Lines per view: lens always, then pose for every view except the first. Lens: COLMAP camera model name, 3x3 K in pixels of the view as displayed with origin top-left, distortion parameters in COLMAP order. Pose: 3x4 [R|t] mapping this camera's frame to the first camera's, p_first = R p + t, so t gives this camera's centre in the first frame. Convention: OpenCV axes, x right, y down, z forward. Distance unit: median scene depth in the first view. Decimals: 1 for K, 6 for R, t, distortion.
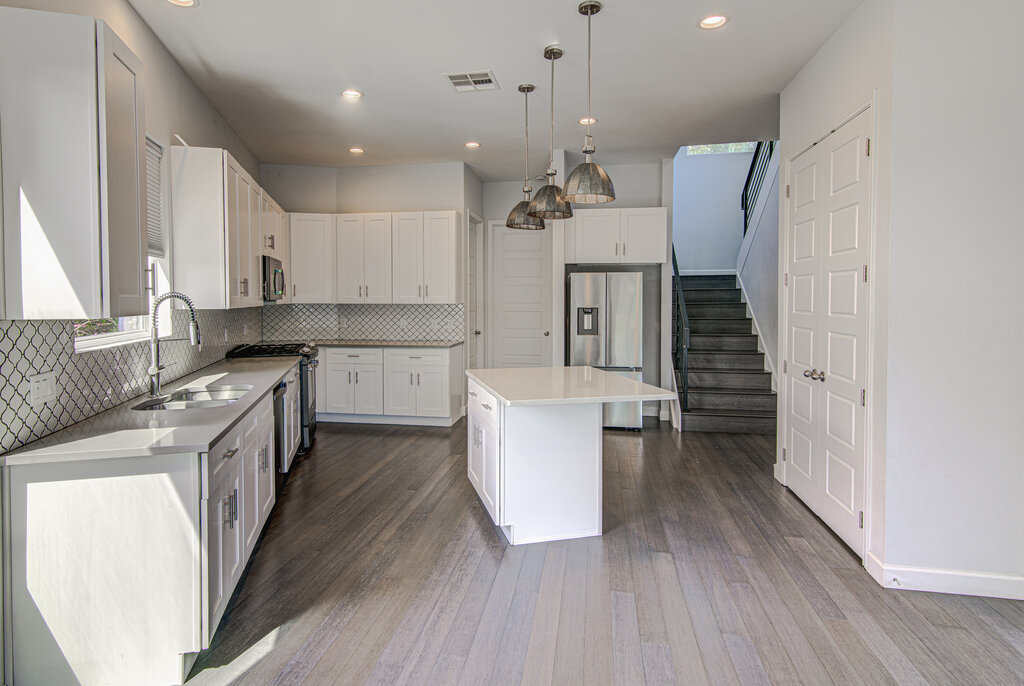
lens RADIAL K [[543.5, 0, 503.6], [0, 543.5, 315.1], [0, 0, 1]] dist [0.001709, 0.000415]
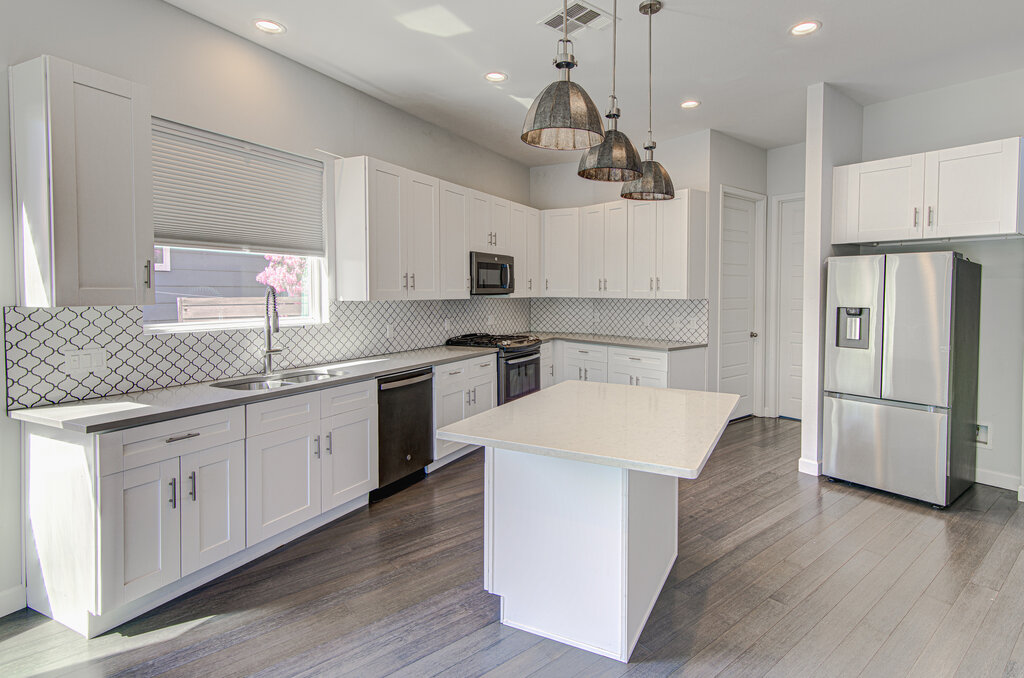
lens RADIAL K [[517.6, 0, 550.7], [0, 517.6, 310.2], [0, 0, 1]] dist [0.013750, -0.000668]
pose [[0.774875, 0.026433, -0.631561, 0.261518], [-0.024111, 0.999634, 0.012256, -0.009027], [0.631654, 0.005731, 0.775229, 0.250016]]
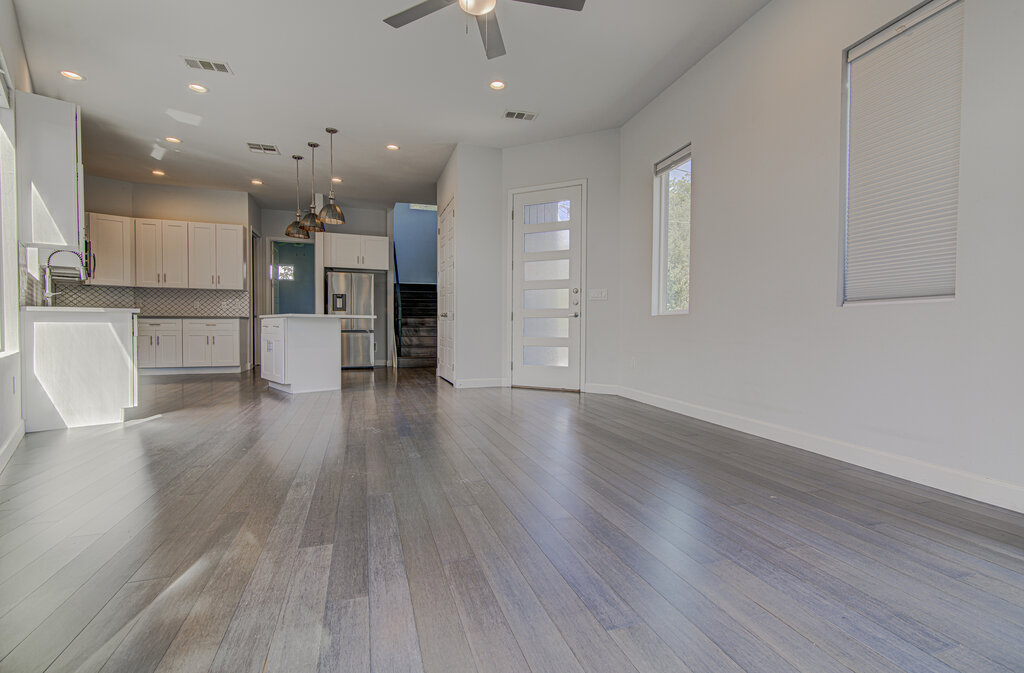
lens RADIAL K [[458.7, 0, 512.0], [0, 458.7, 336.5], [0, 0, 1]] dist [0.013615, -0.000988]
pose [[0.884486, -0.002388, 0.466560, -0.027939], [0.006221, 0.999958, -0.006675, 0.119575], [-0.466525, 0.008806, 0.884464, -0.431413]]
